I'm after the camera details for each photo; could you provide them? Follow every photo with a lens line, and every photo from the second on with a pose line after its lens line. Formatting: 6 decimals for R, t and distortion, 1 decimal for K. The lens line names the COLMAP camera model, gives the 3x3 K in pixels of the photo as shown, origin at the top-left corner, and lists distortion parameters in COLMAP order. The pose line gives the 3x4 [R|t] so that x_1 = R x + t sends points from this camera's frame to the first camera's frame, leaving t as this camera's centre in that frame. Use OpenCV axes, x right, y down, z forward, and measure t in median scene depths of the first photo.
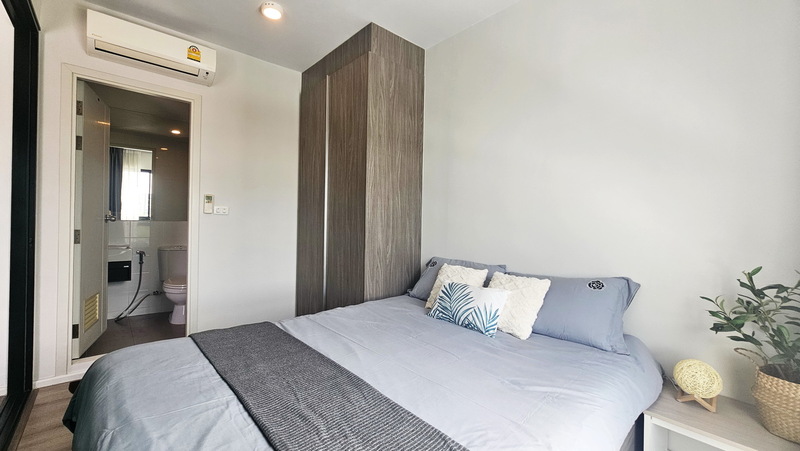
lens RADIAL K [[326.6, 0, 398.2], [0, 326.6, 221.6], [0, 0, 1]] dist [-0.000792, 0.000573]
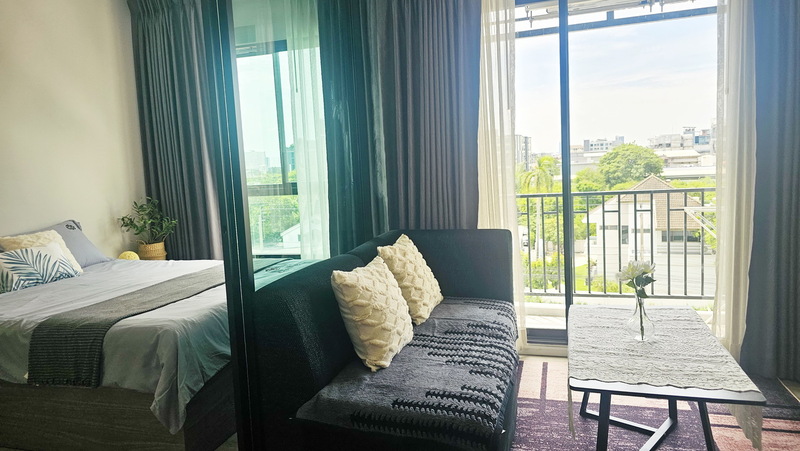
lens RADIAL K [[540.7, 0, 393.4], [0, 540.7, 221.9], [0, 0, 1]] dist [0.036262, -0.016801]
pose [[-0.505032, -0.083939, 0.859009, -1.374920], [0.041456, 0.991752, 0.121282, -0.031793], [-0.862104, 0.096862, -0.497387, 0.662987]]
